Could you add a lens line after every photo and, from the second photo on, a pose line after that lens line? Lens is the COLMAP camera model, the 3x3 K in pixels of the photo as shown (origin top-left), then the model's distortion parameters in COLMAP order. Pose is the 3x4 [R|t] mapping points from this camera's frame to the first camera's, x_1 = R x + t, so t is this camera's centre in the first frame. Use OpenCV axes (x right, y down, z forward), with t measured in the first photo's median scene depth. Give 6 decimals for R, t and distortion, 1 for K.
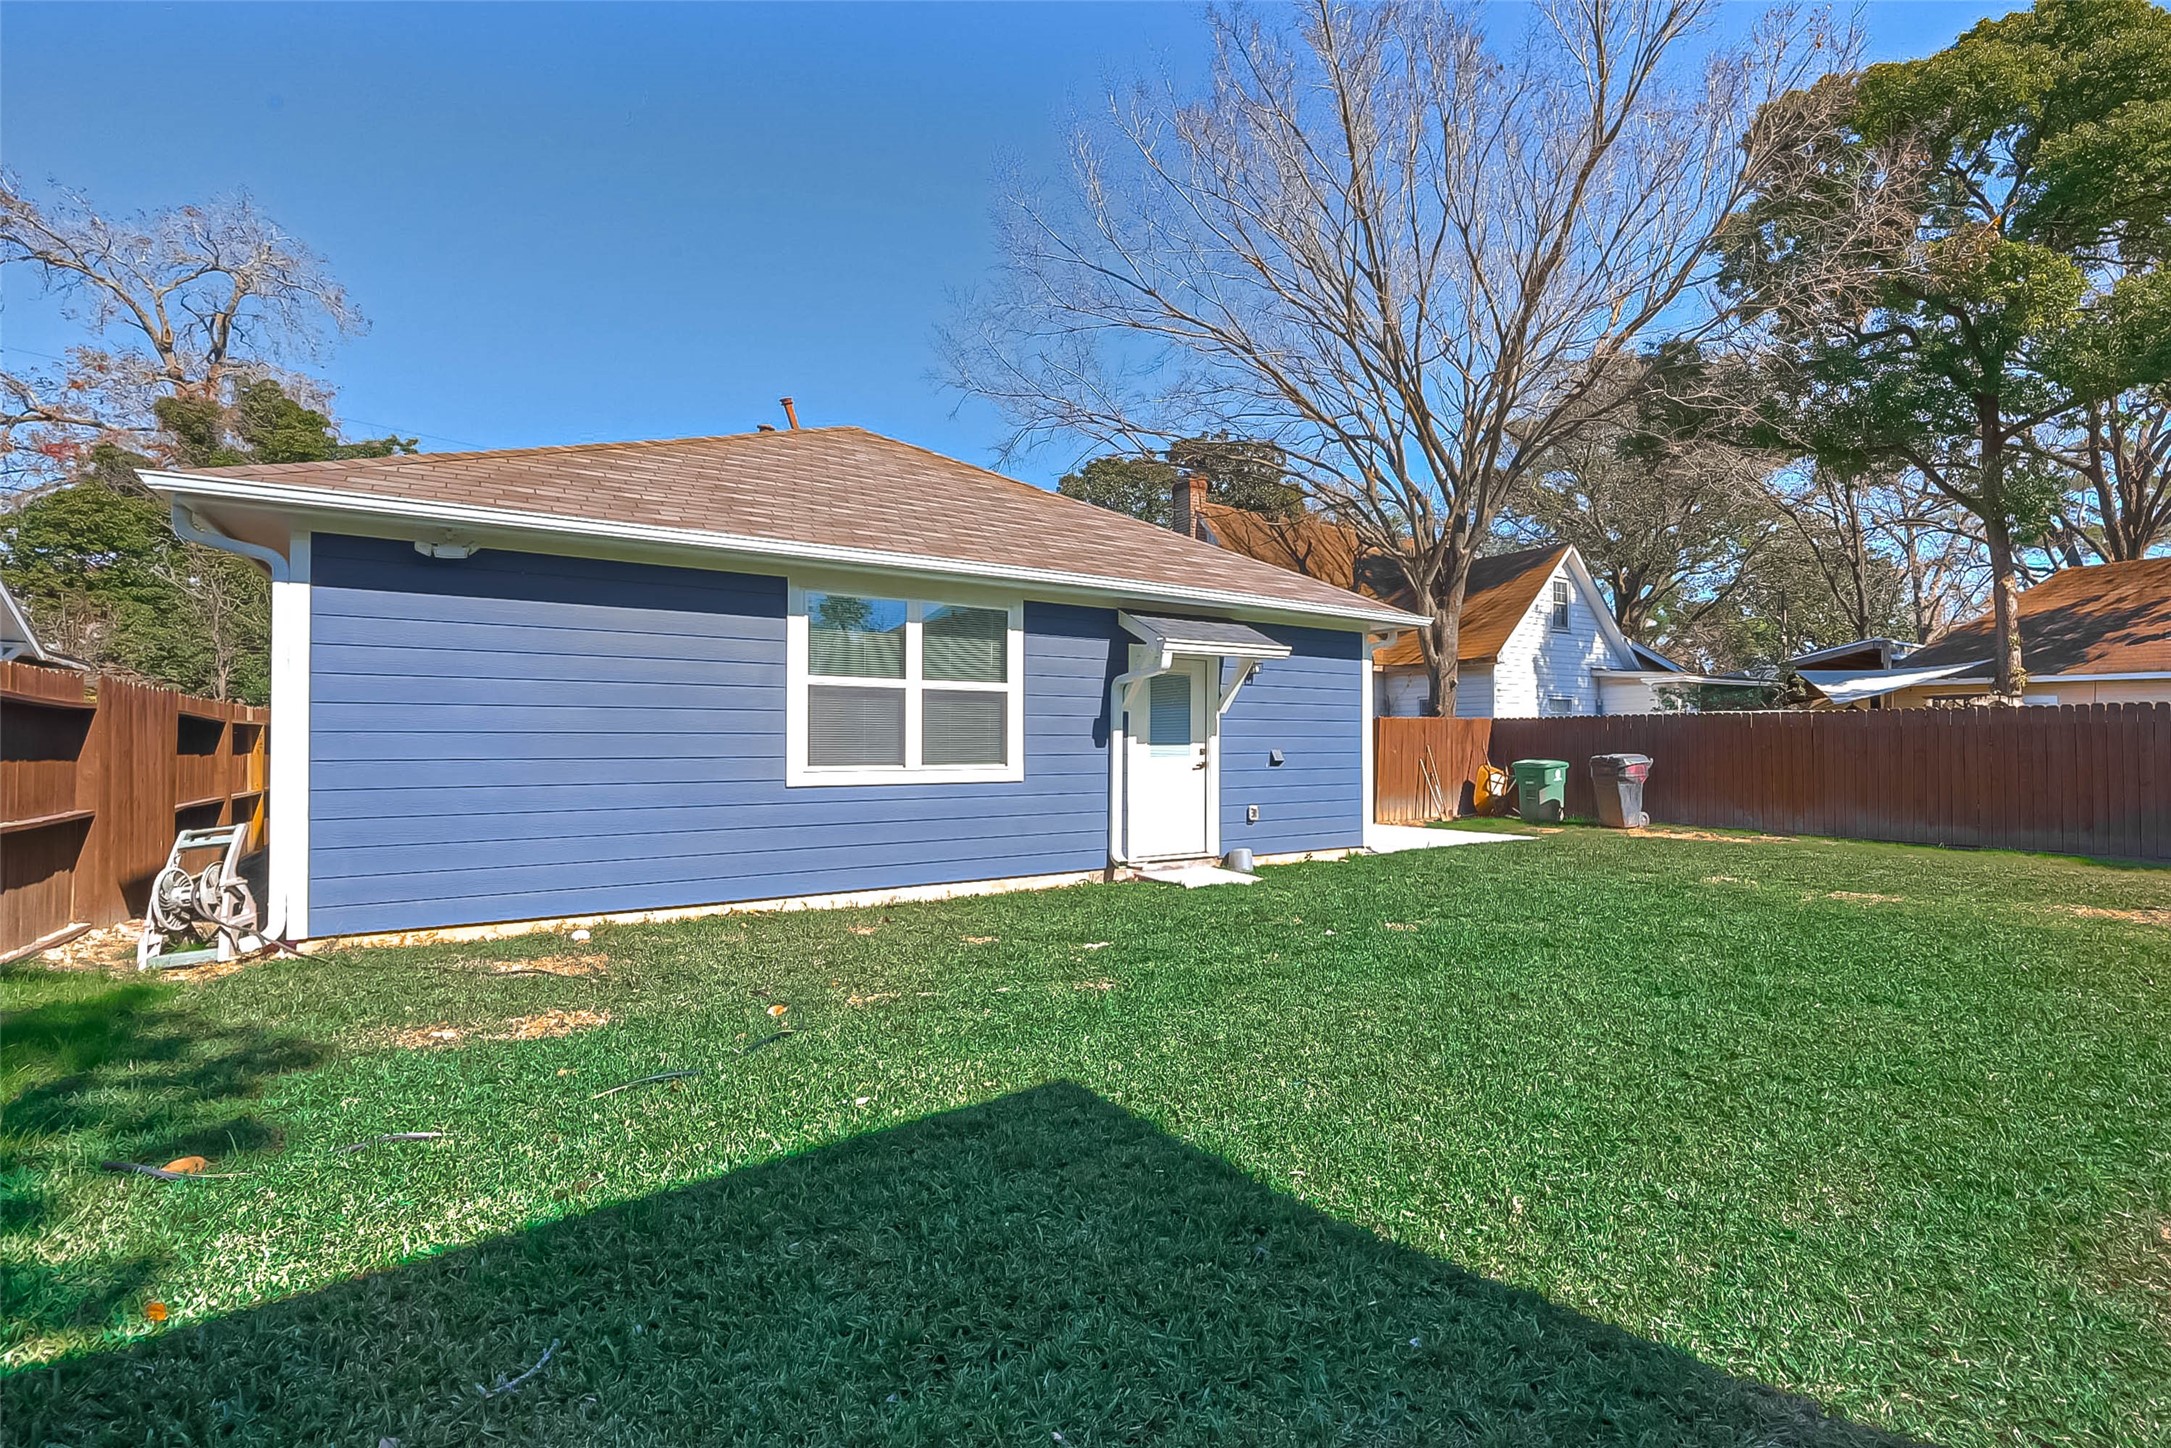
lens RADIAL K [[1070.9, 0, 1214.3], [0, 1070.9, 742.0], [0, 0, 1]] dist [-0.009281, -0.000801]
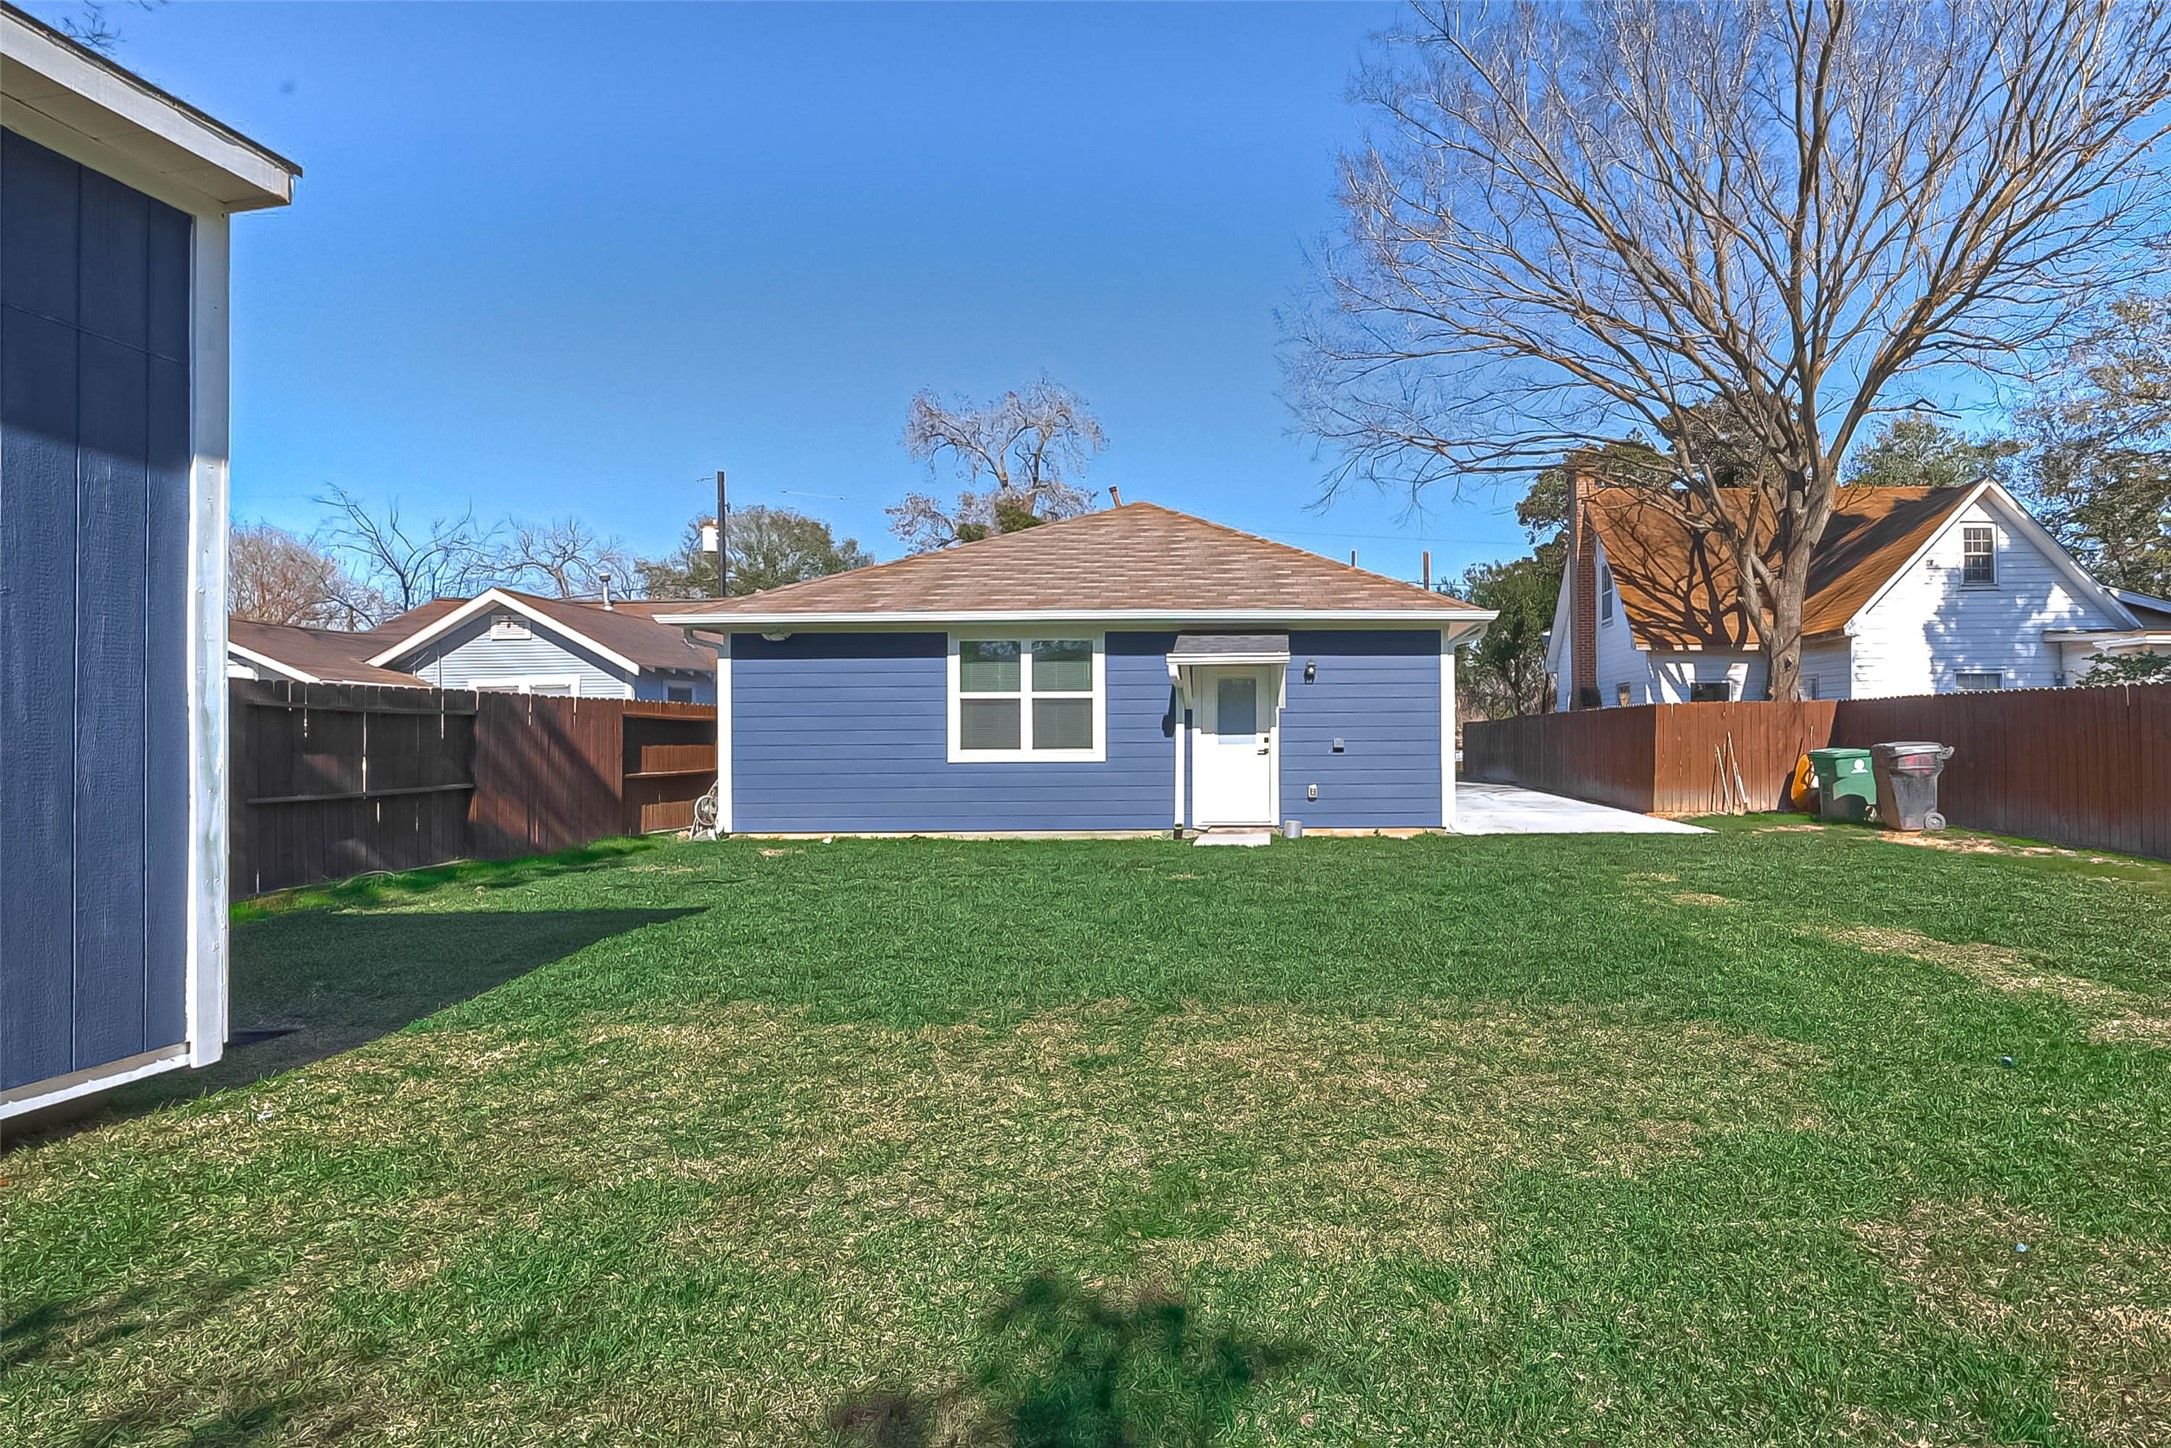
lens RADIAL K [[977.5, 0, 1119.4], [0, 977.5, 724.6], [0, 0, 1]] dist [0.000244, -0.000321]
pose [[0.758084, -0.011376, -0.652058, 0.657638], [0.008049, 0.999935, -0.008087, -0.000948], [0.652107, 0.000882, 0.758126, 0.046259]]
